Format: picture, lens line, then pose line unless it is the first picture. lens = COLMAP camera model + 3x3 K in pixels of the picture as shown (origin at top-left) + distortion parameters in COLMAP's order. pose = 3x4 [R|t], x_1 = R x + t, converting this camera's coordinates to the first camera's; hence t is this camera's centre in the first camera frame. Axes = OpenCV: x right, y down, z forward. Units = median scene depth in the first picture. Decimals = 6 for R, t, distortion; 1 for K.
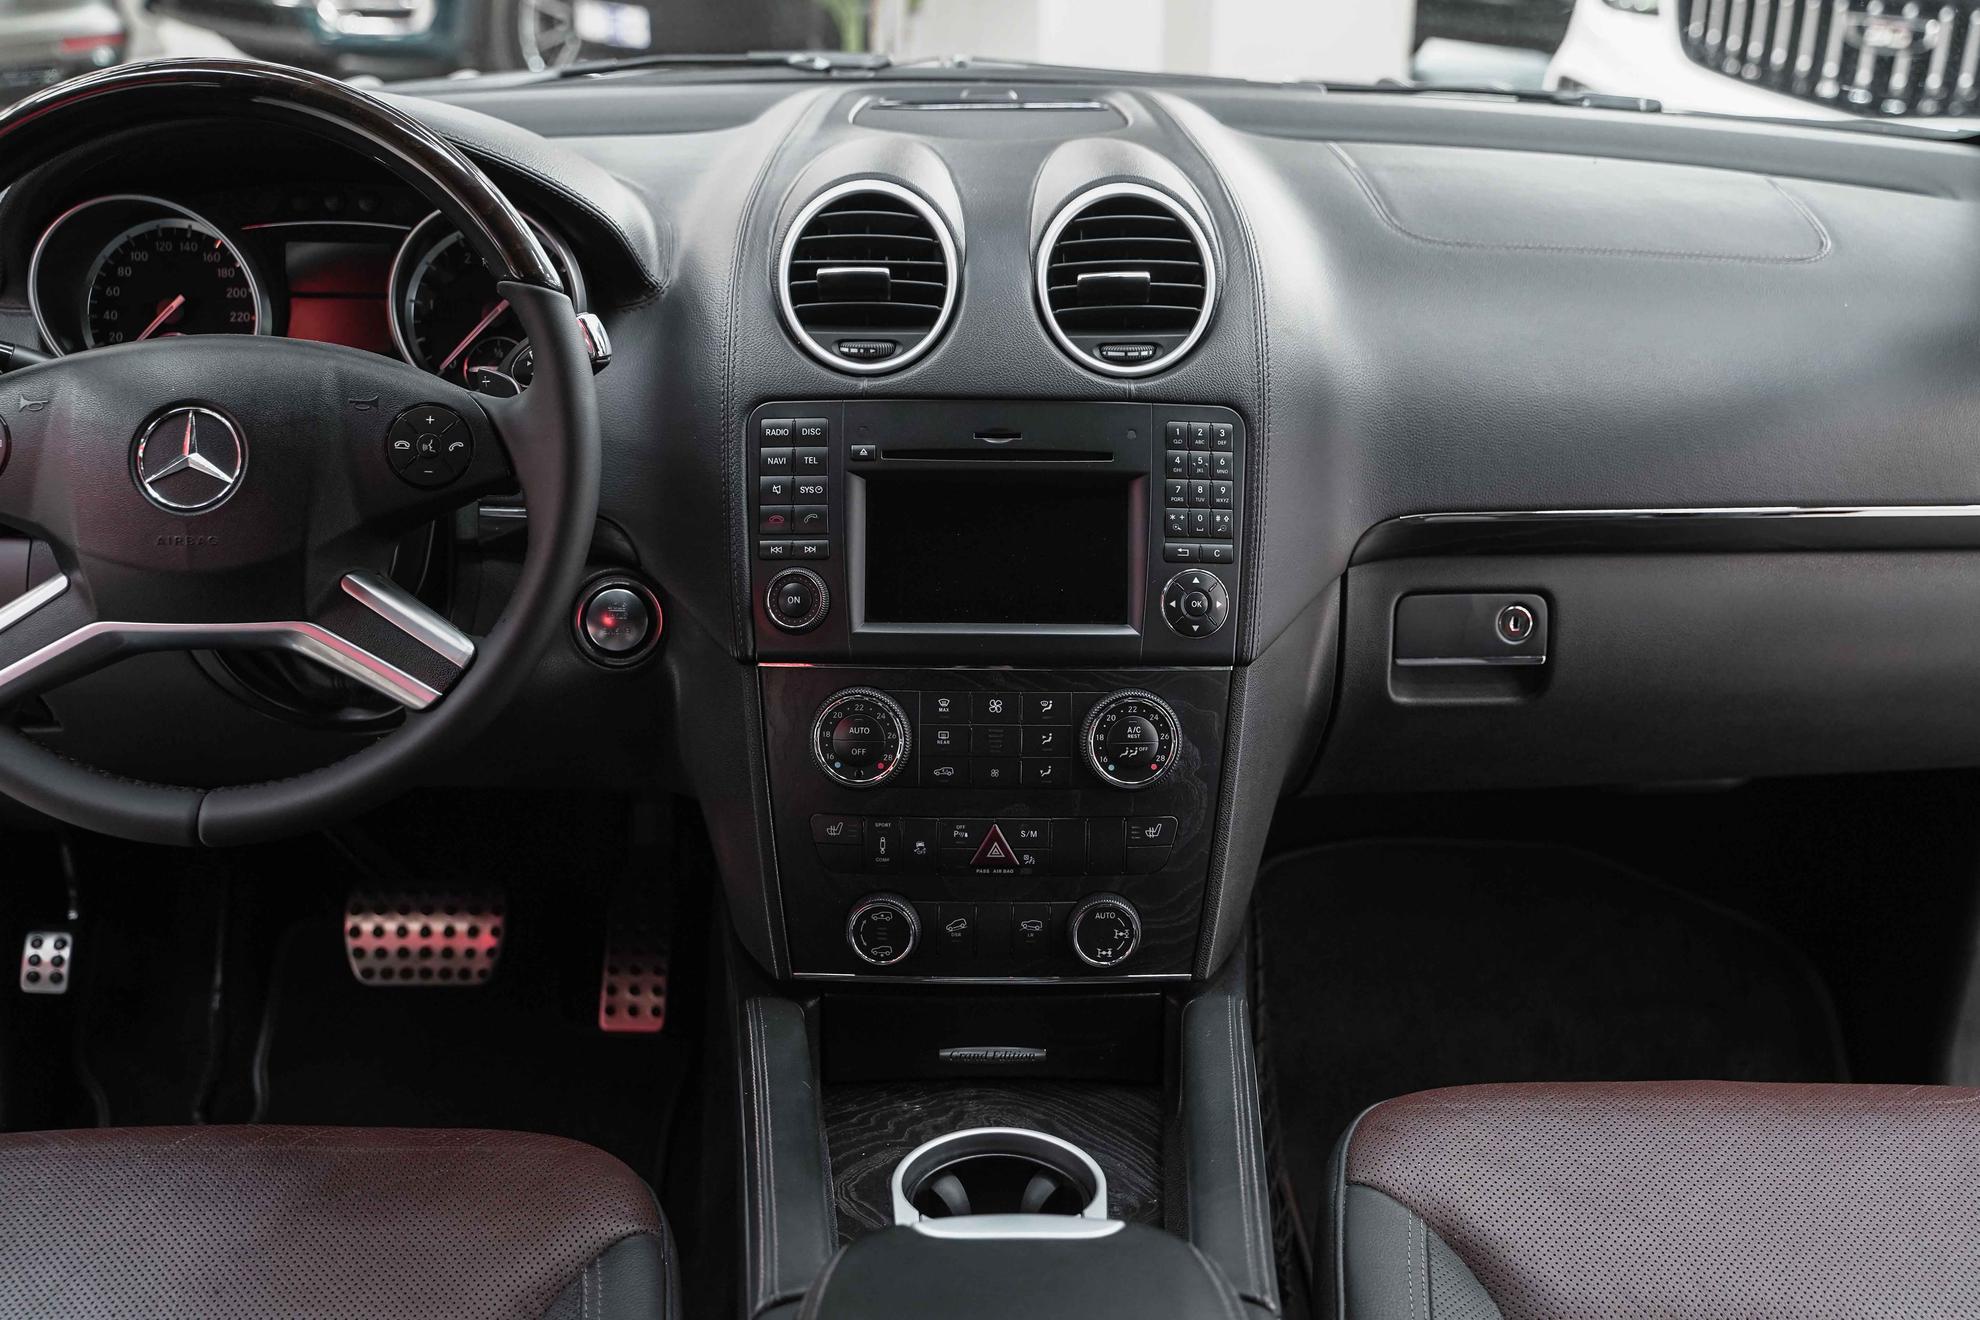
lens RADIAL K [[2338.7, 0, 990.0], [0, 2338.7, 660.0], [0, 0, 1]] dist [-0.001454, -0.007954]
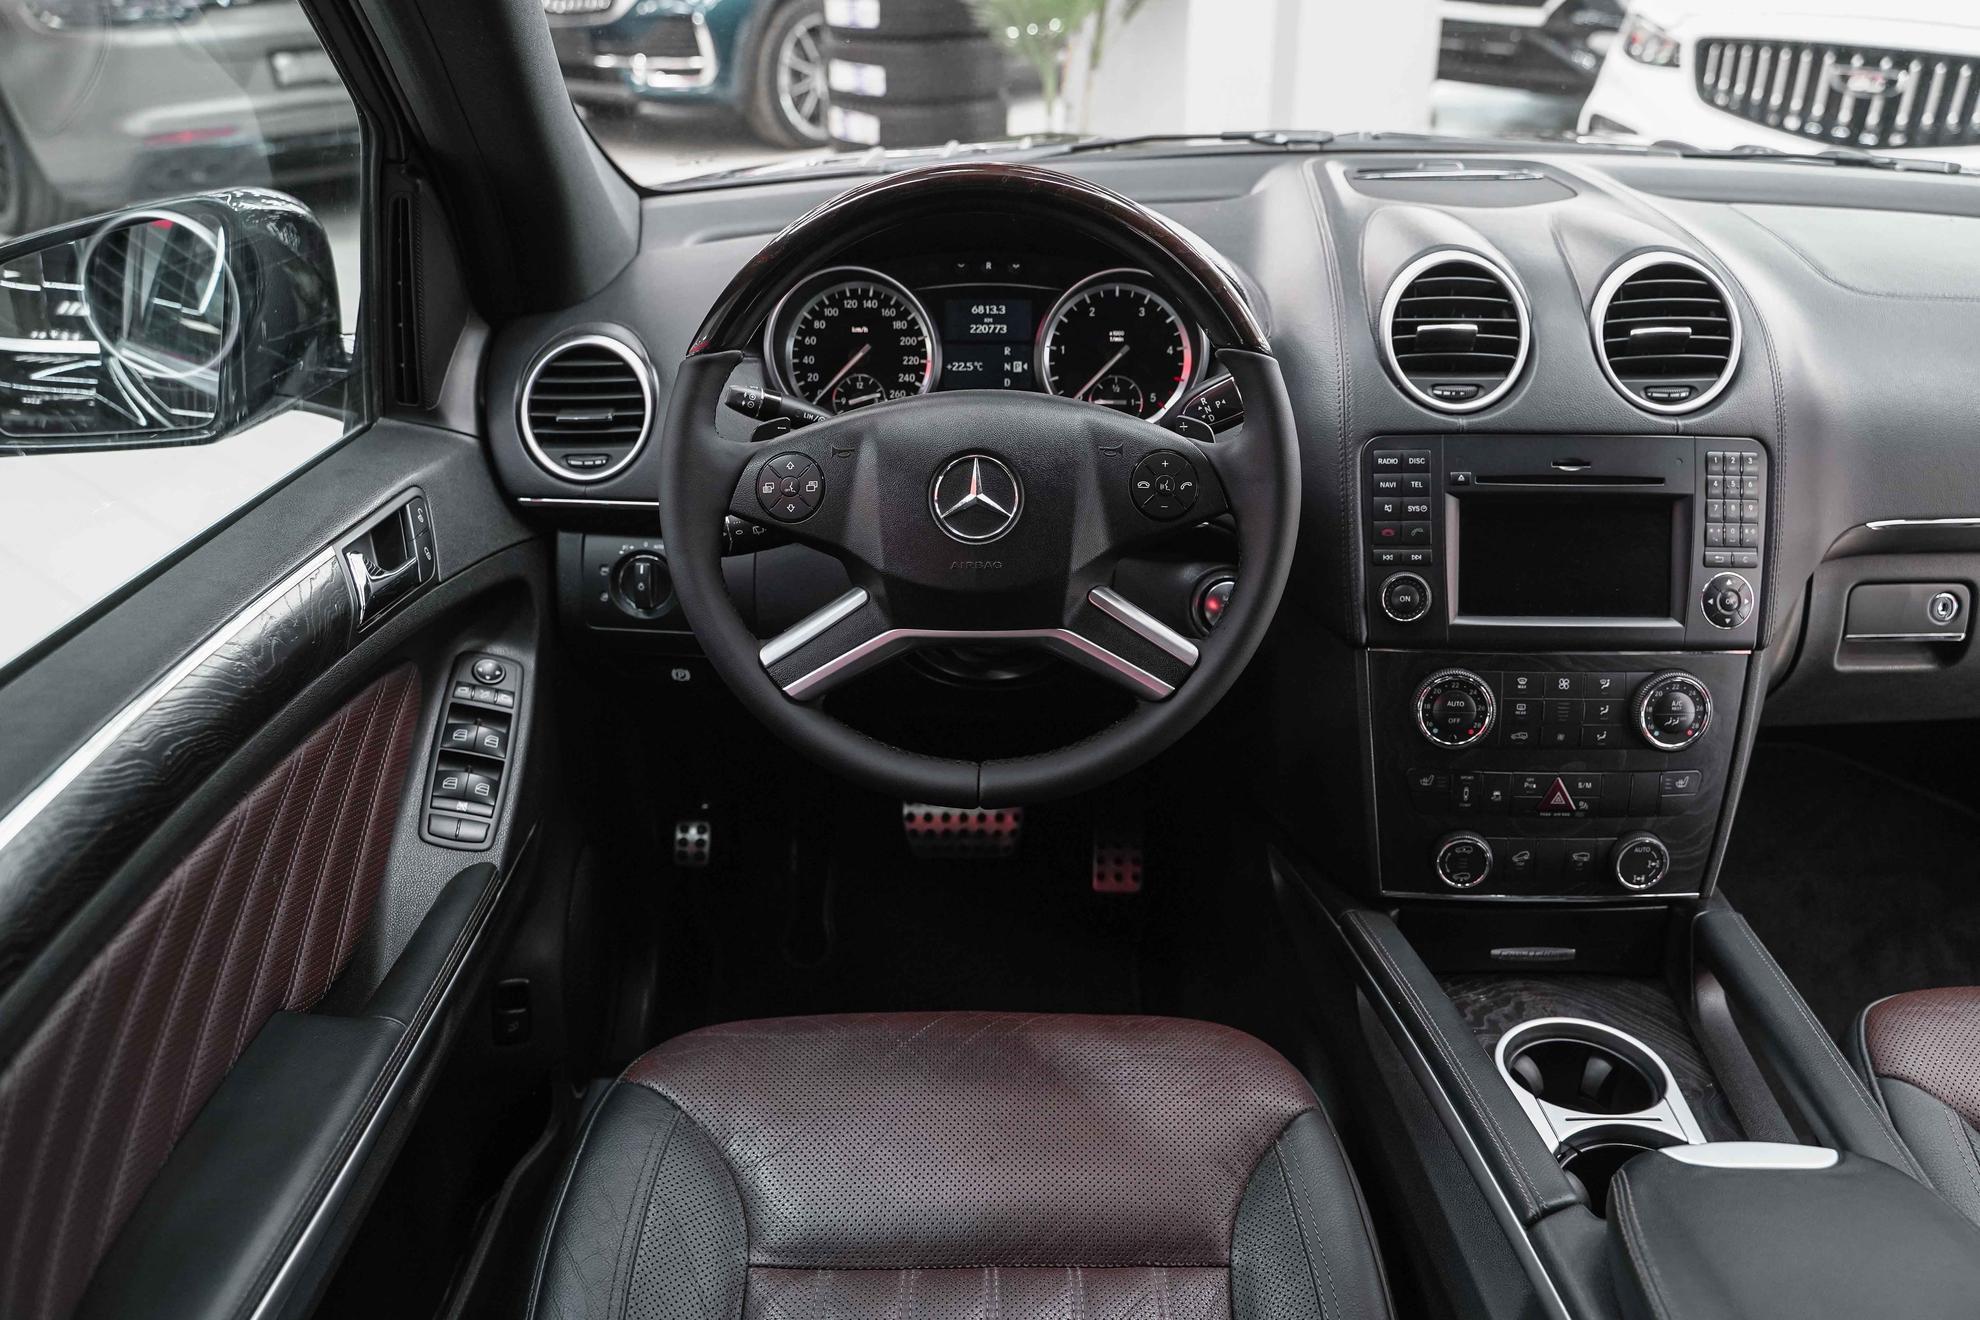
lens RADIAL K [[1666.4, 0, 990.0], [0, 1666.4, 660.0], [0, 0, 1]] dist [-0.019334, 0.001358]
pose [[0.999146, 0.002385, -0.041242, -0.261734], [0.000790, 0.997047, 0.076791, -0.059912], [0.041304, -0.076758, 0.996194, 0.109528]]
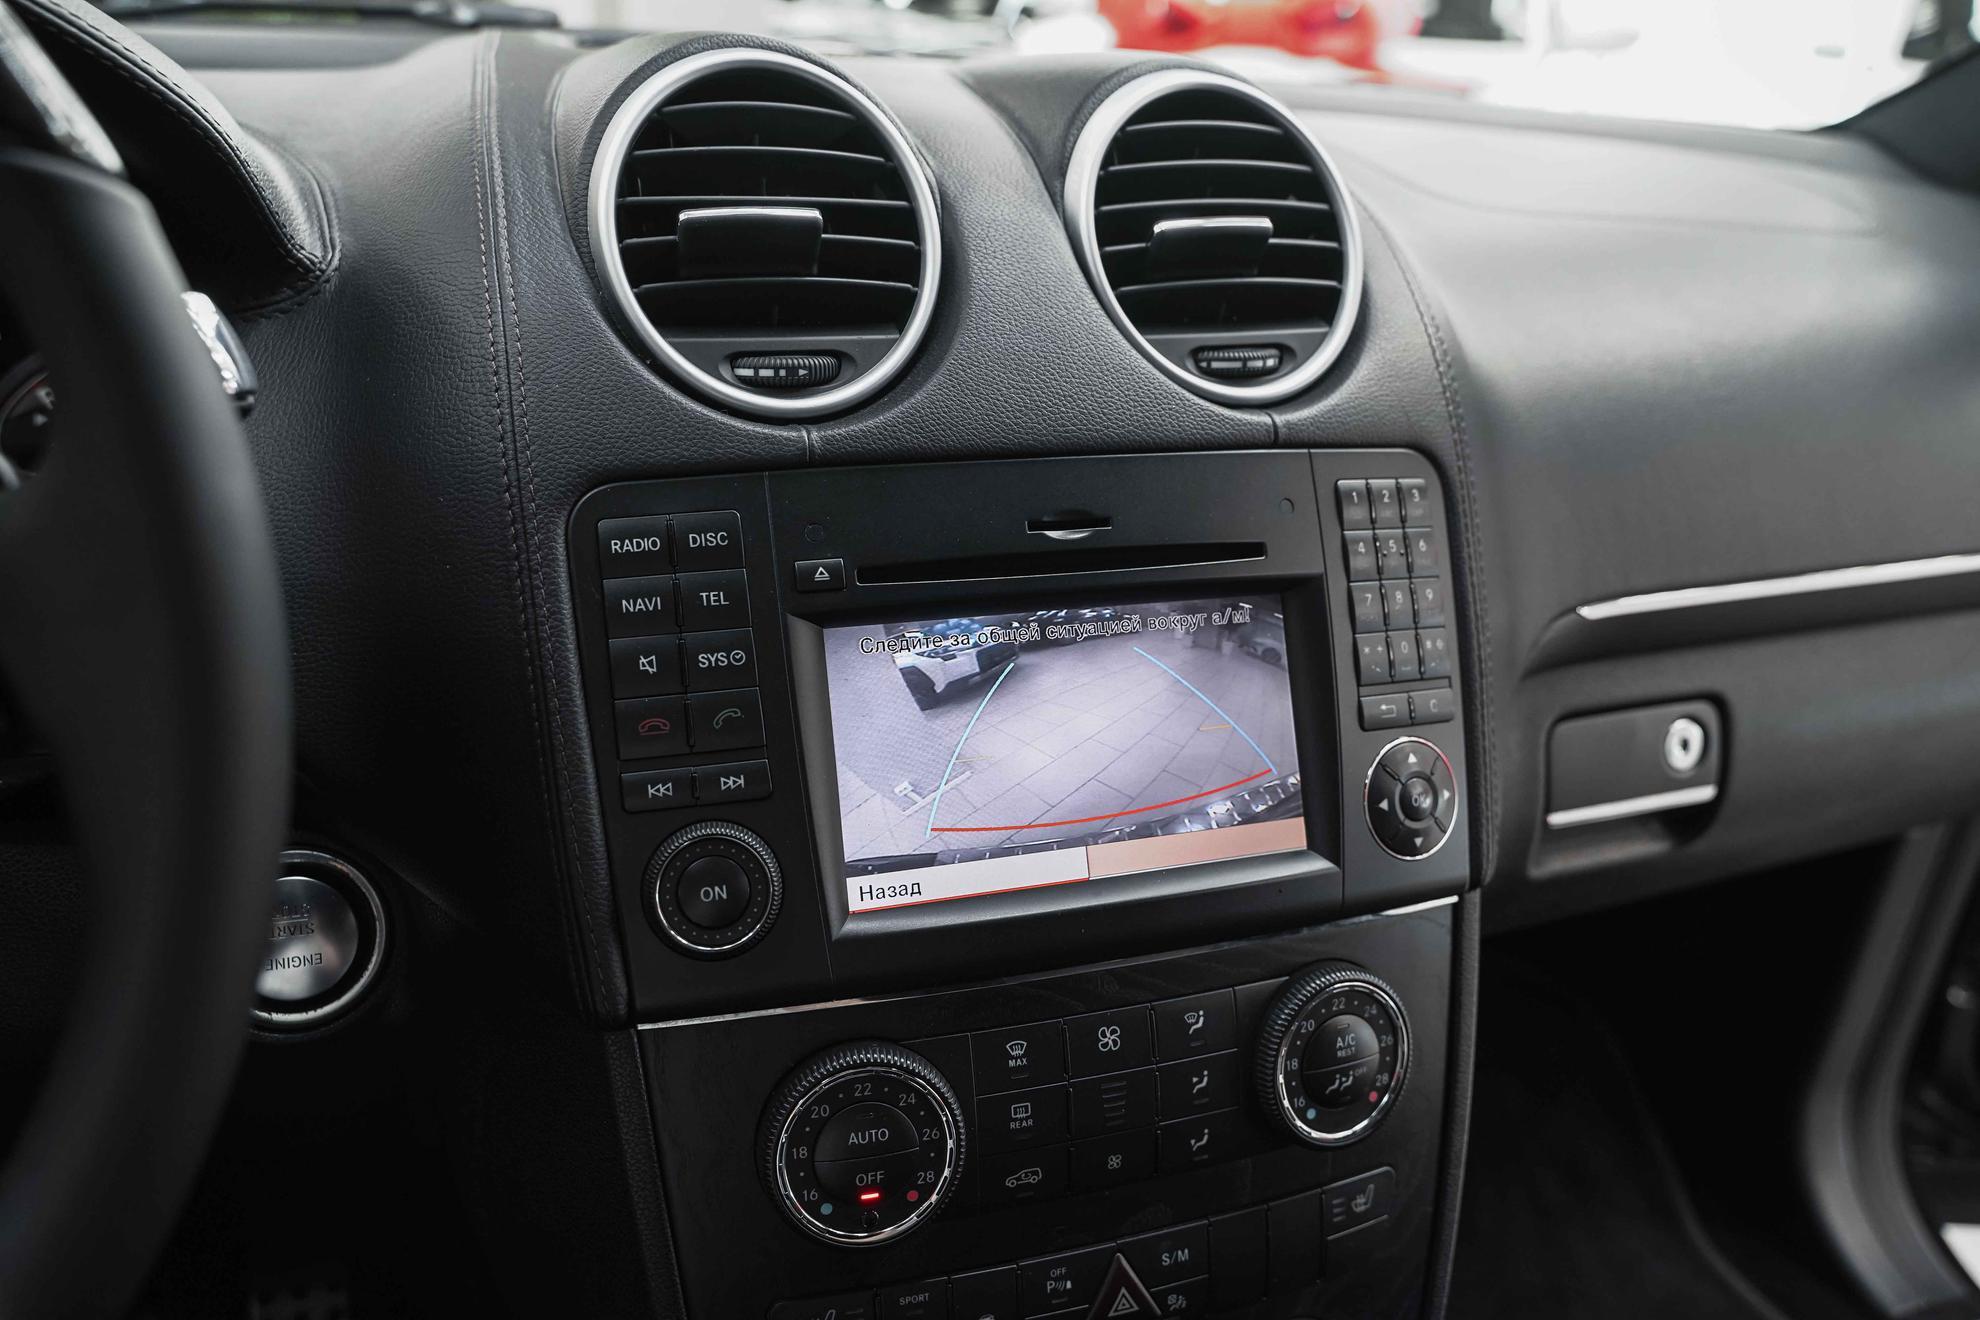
lens RADIAL K [[1594.7, 0, 990.0], [0, 1594.7, 660.0], [0, 0, 1]] dist [-0.013212, -0.003073]
pose [[0.944609, -0.088253, 0.316110, -0.126837], [0.085788, 0.996076, 0.021736, -0.074033], [-0.316788, 0.006586, 0.948474, 0.659711]]
